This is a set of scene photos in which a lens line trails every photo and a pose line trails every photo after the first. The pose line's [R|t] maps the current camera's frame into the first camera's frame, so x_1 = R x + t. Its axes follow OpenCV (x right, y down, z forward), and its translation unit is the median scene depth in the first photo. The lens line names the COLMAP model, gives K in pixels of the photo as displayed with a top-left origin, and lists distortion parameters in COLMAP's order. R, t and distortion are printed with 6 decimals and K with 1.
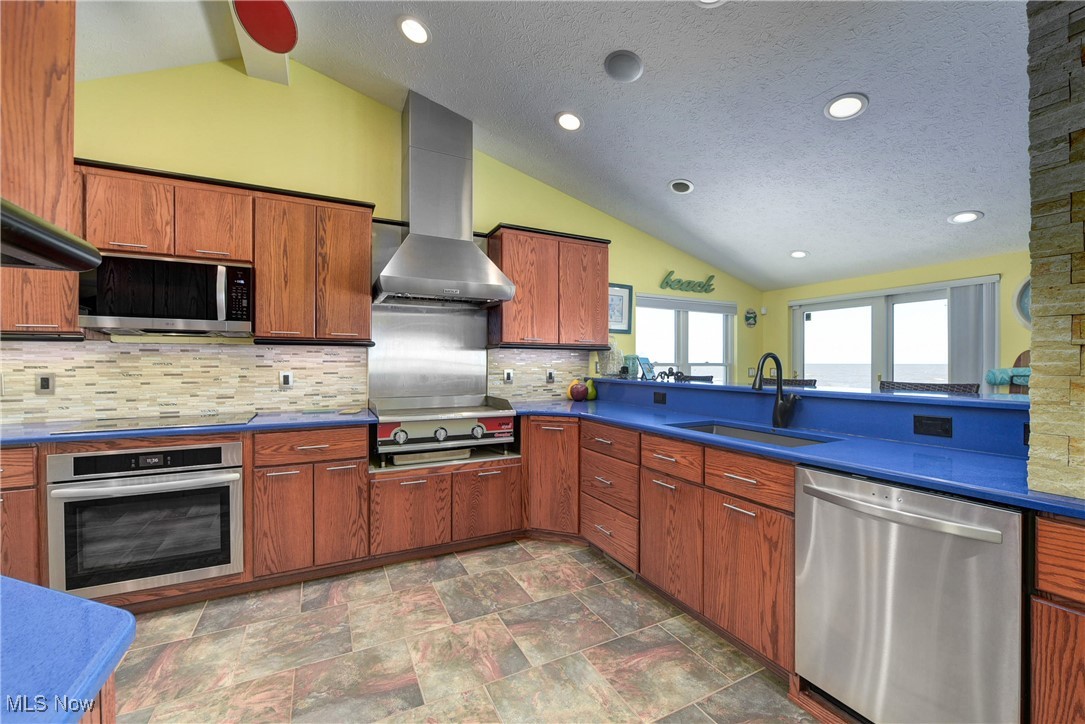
lens RADIAL K [[431.9, 0, 541.2], [0, 431.9, 361.3], [0, 0, 1]] dist [0.001212, 0.000100]
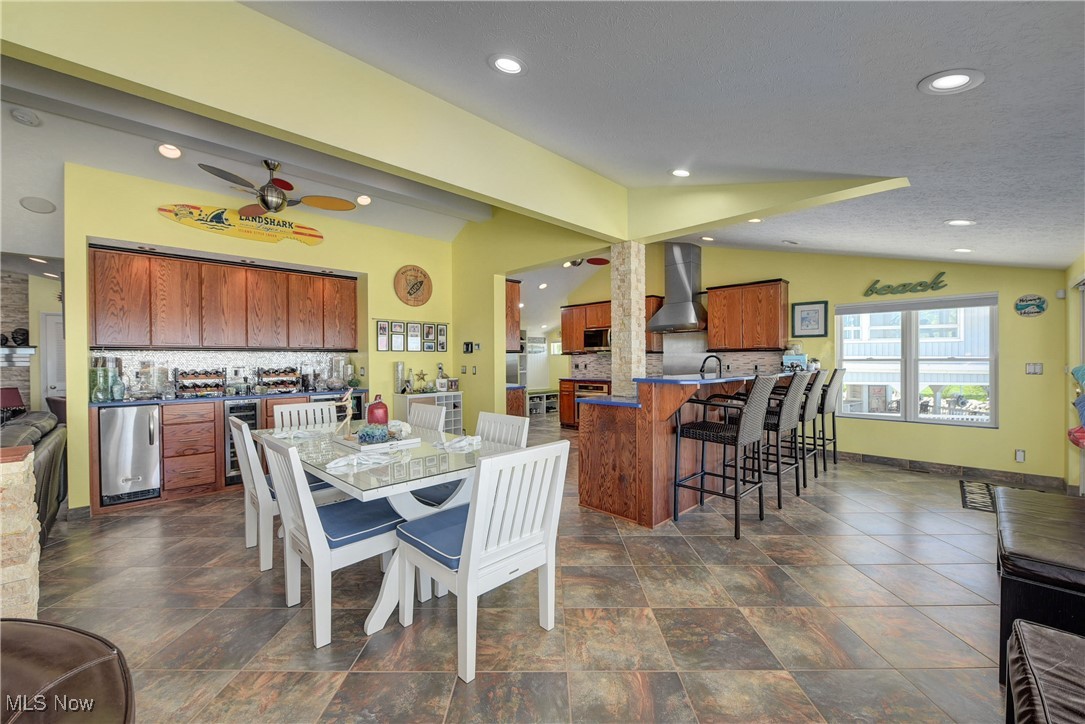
lens RADIAL K [[431.9, 0, 541.2], [0, 431.9, 361.3], [0, 0, 1]] dist [0.001212, 0.000100]
pose [[0.306981, -0.002807, -0.951711, 1.203415], [0.009708, 0.999953, 0.000182, 0.002621], [0.951666, -0.009295, 0.306994, -0.244520]]
